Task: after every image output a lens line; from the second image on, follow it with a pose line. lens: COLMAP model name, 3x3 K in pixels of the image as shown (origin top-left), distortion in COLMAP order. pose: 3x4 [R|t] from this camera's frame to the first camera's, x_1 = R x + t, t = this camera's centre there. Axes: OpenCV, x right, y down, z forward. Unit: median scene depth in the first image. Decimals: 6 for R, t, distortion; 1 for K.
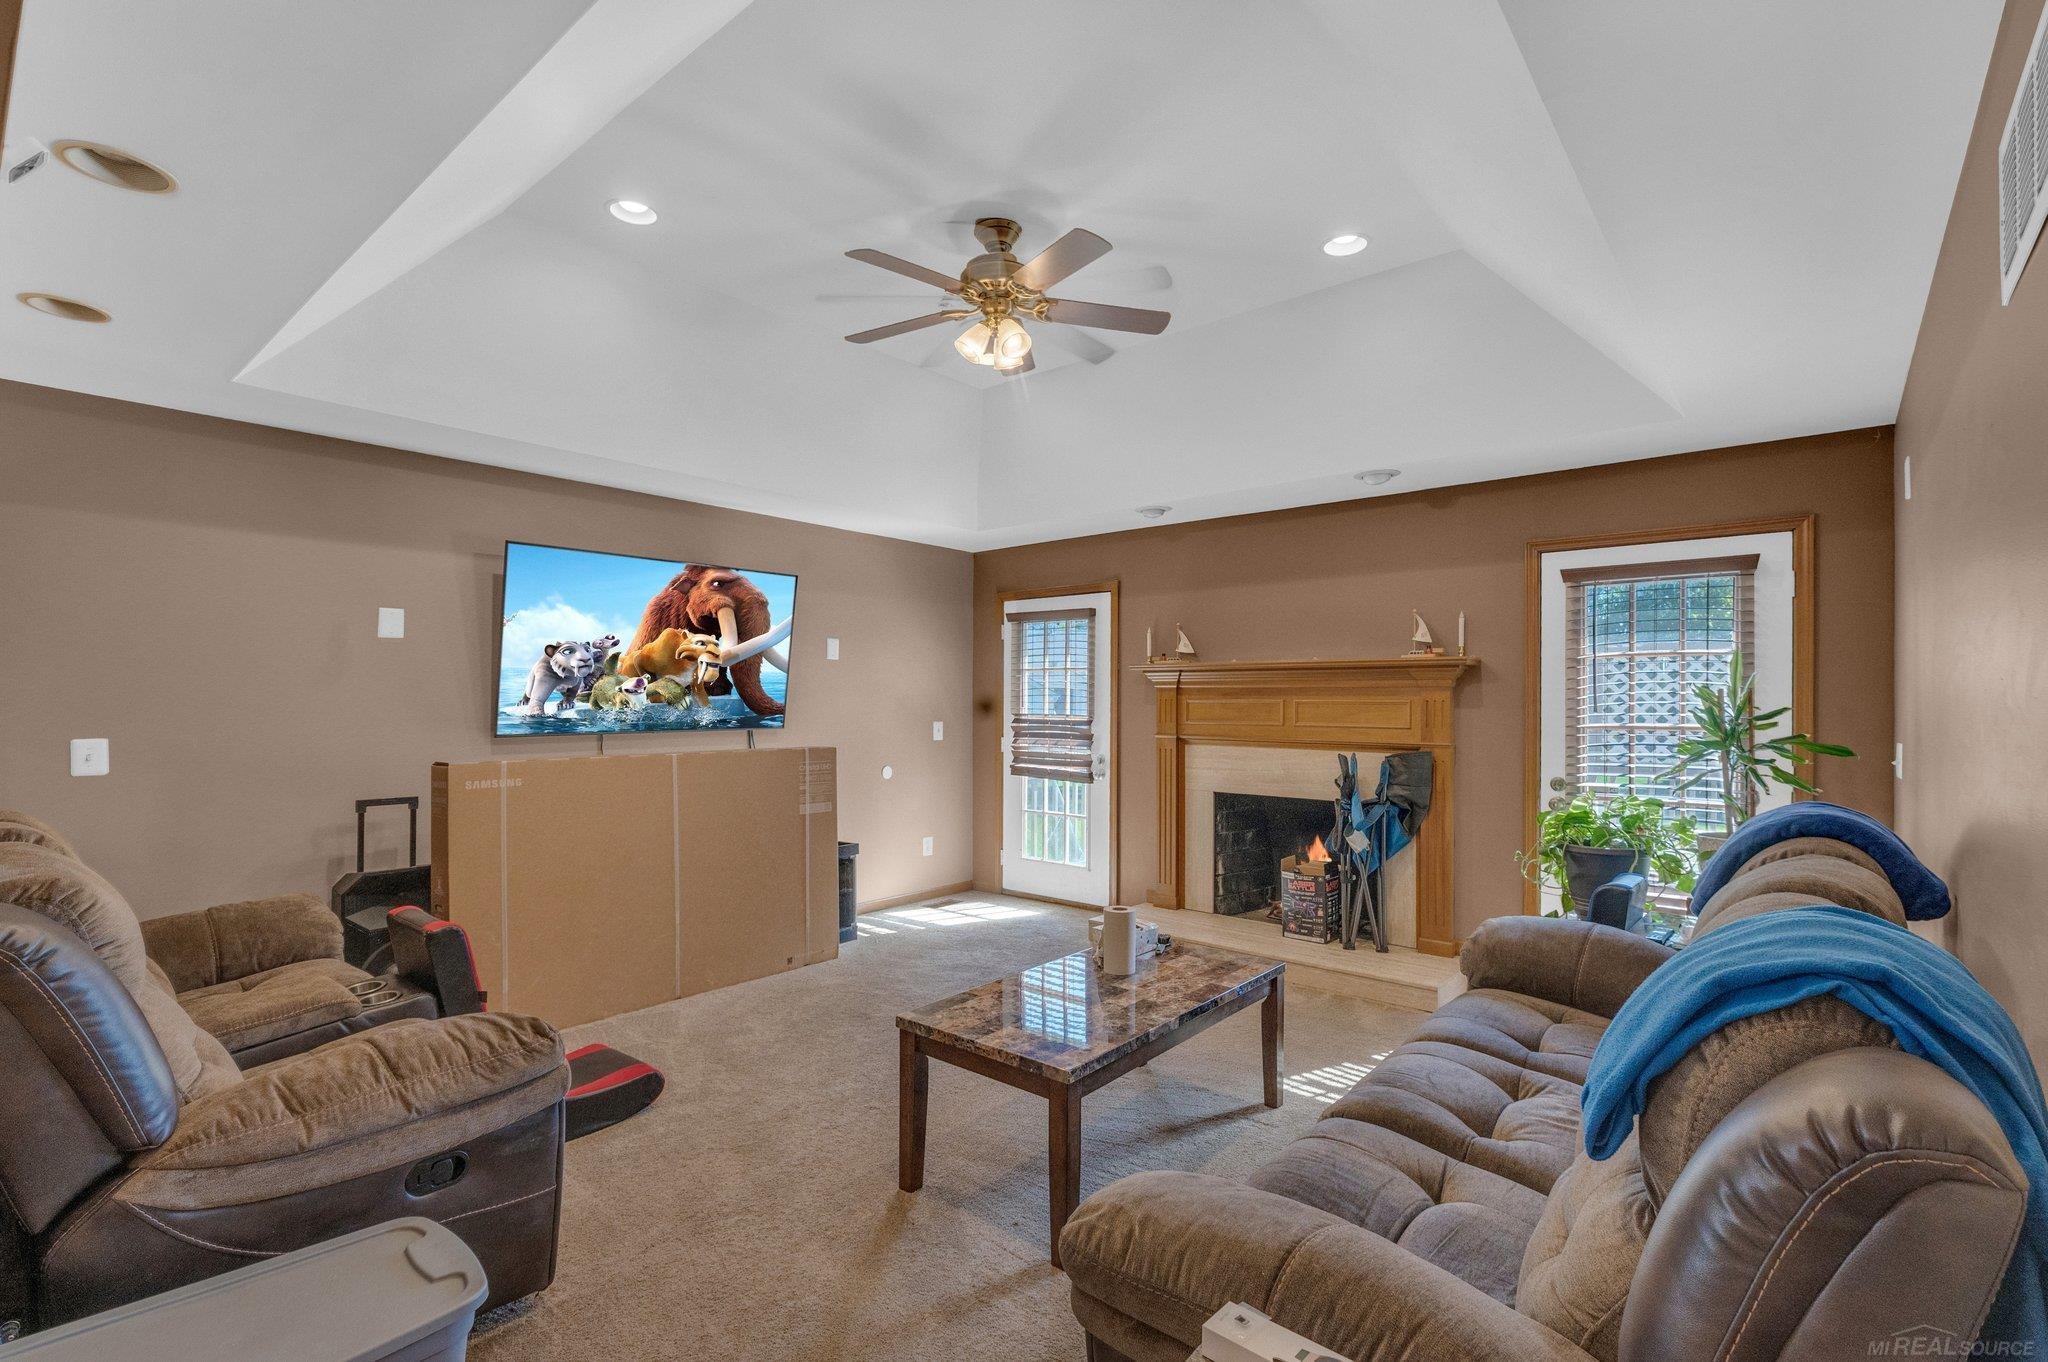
lens RADIAL K [[924.0, 0, 1024.8], [0, 924.0, 695.2], [0, 0, 1]] dist [-0.004797, -0.000563]
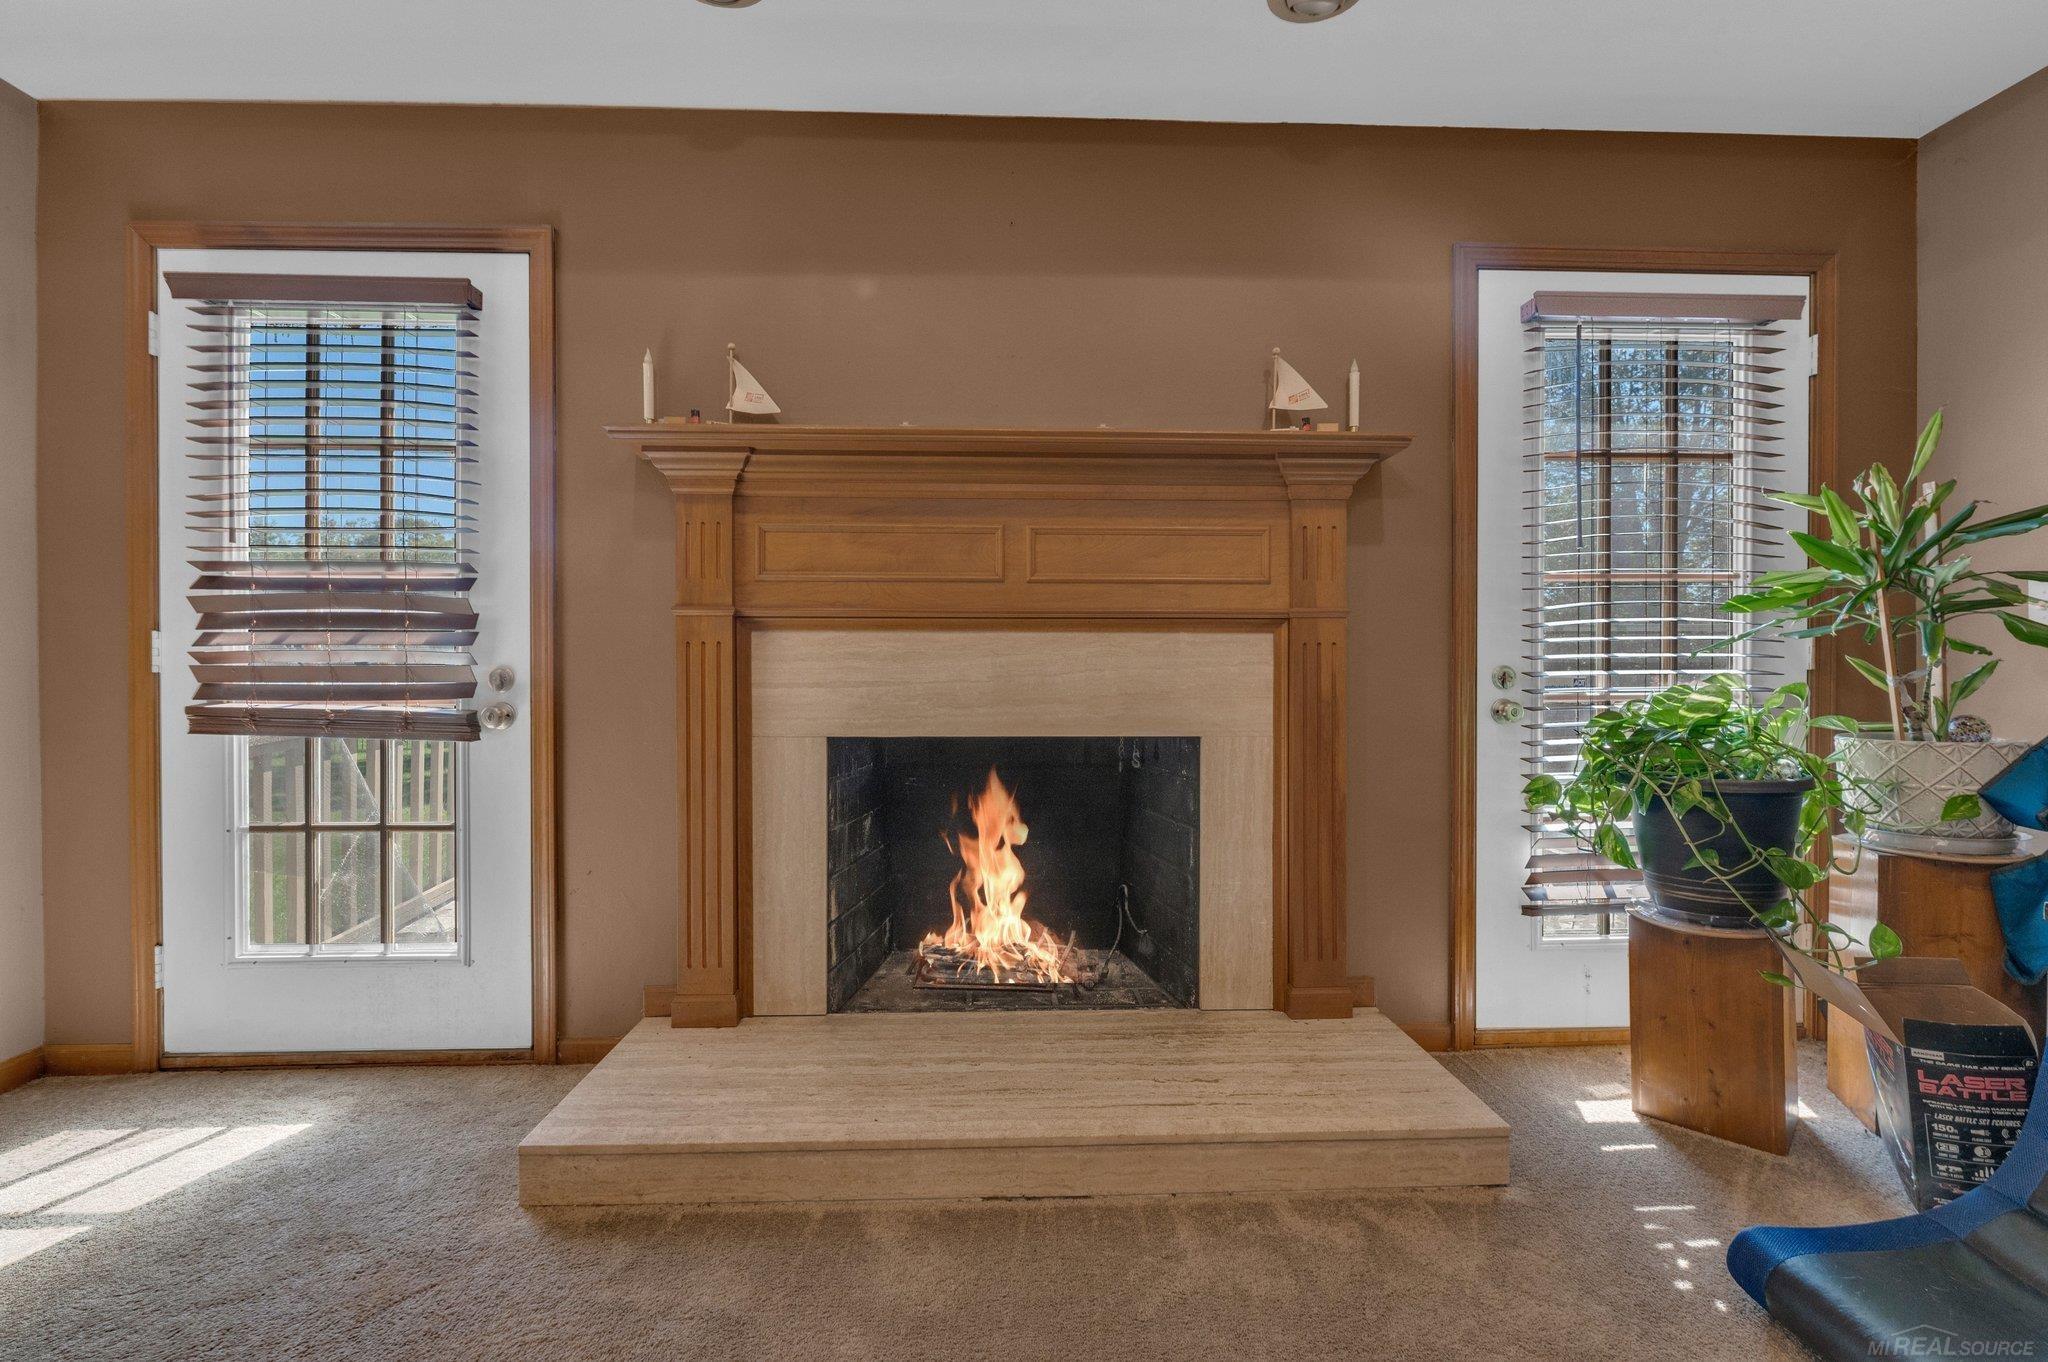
lens RADIAL K [[924.0, 0, 1050.2], [0, 924.0, 639.7], [0, 0, 1]] dist [-0.004797, -0.000563]
pose [[0.736226, -0.010307, 0.676657, -0.012086], [-0.001380, 0.999859, 0.016731, 0.050243], [-0.676734, -0.013252, 0.736108, 0.596508]]
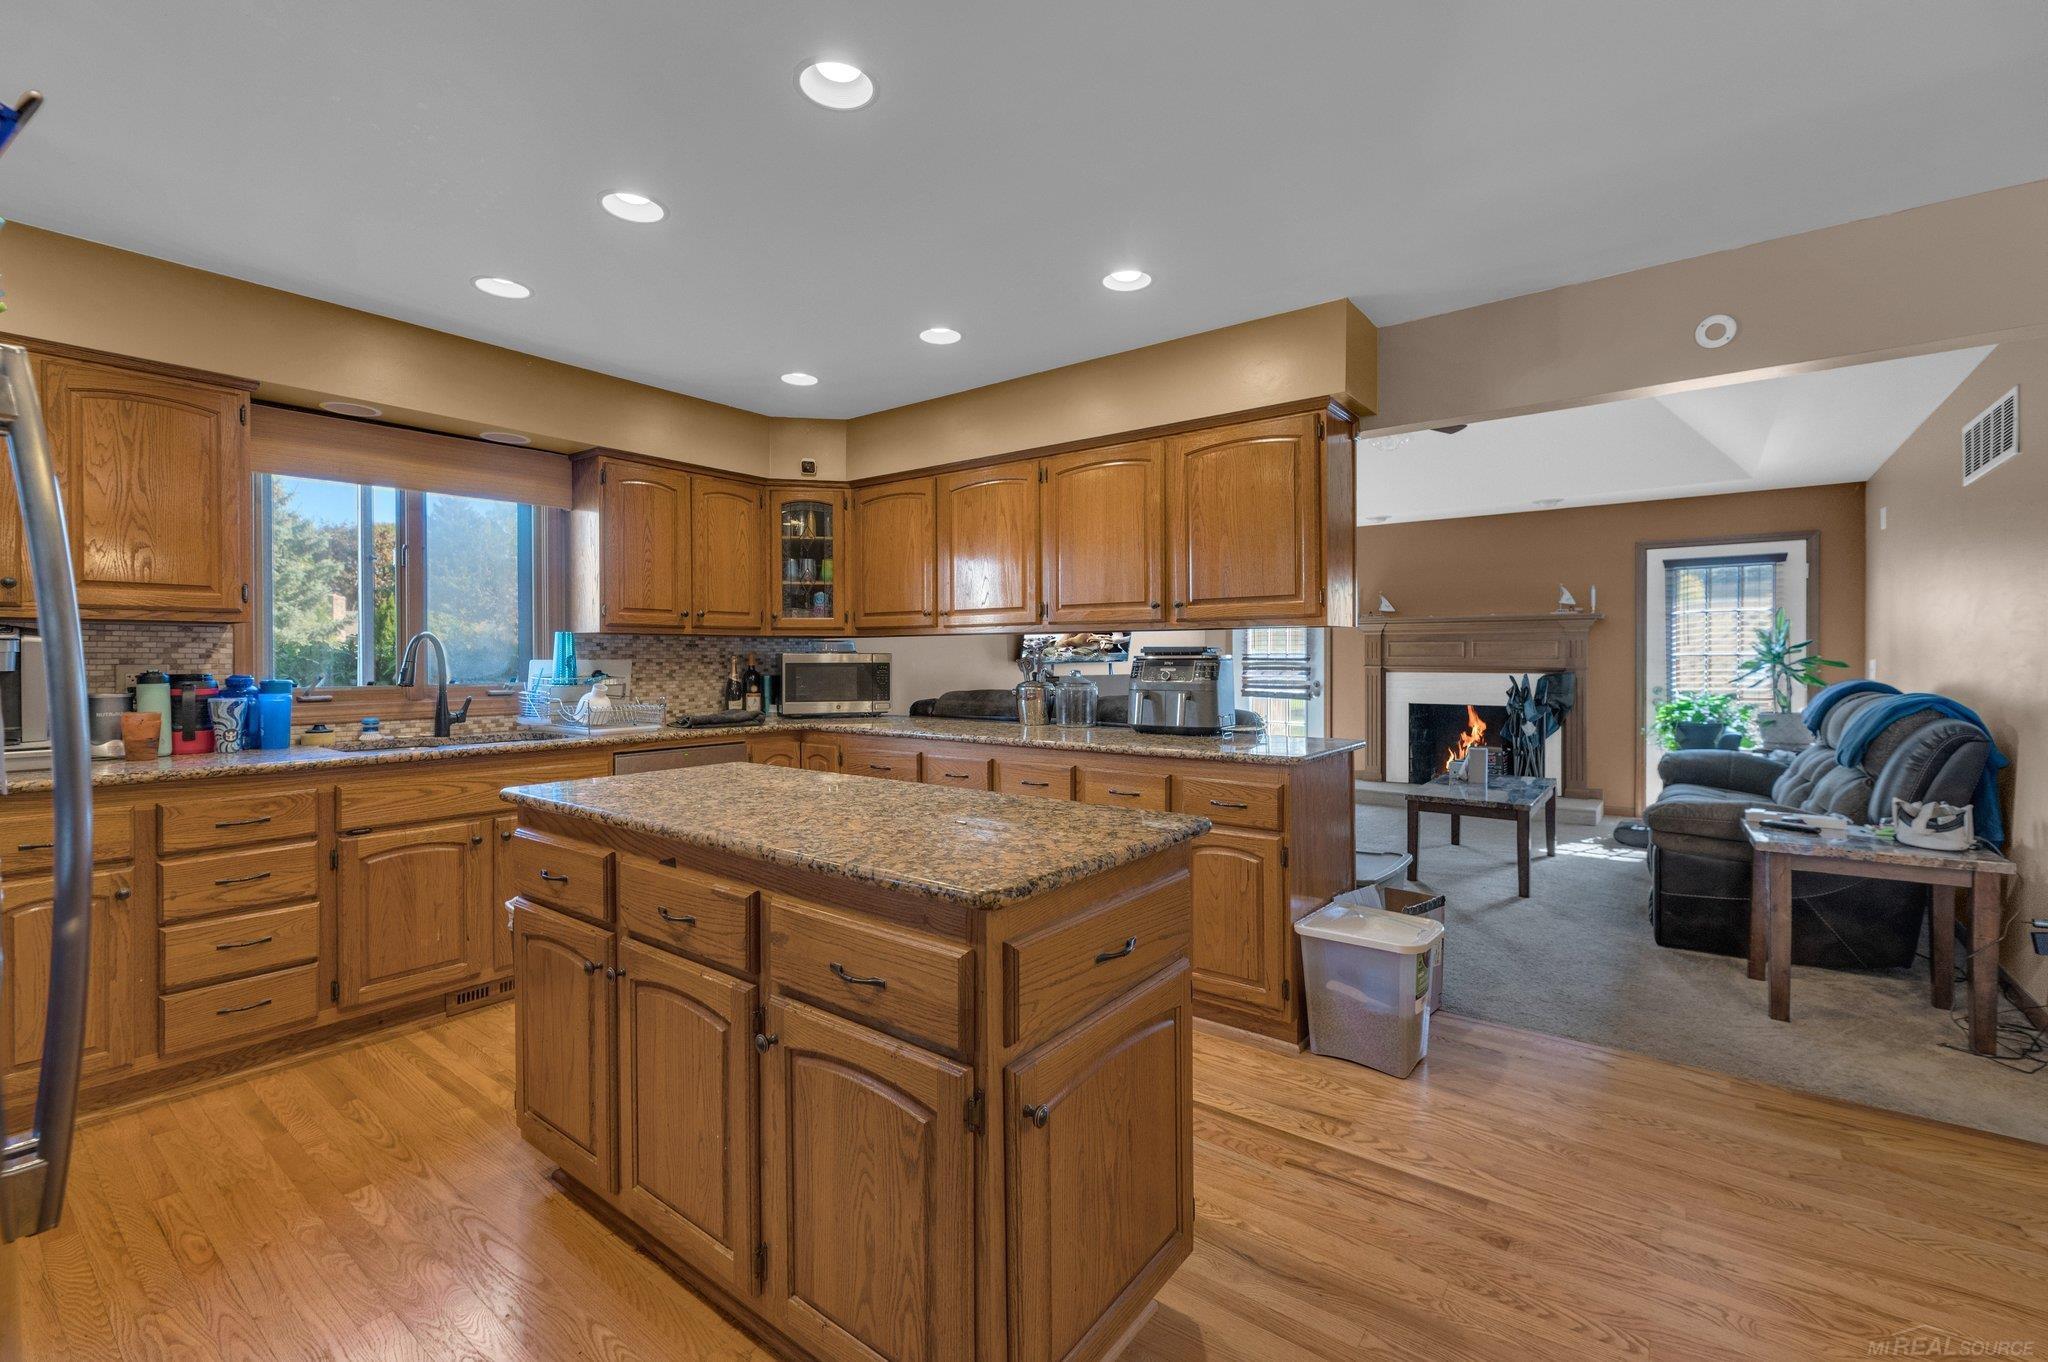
lens RADIAL K [[883.8, 0, 1014.2], [0, 883.8, 666.1], [0, 0, 1]] dist [-0.000555, -0.000994]
pose [[0.998412, -0.005117, 0.056093, -0.507747], [0.004251, 0.999870, 0.015550, 0.018422], [-0.056165, -0.015287, 0.998304, -0.391823]]
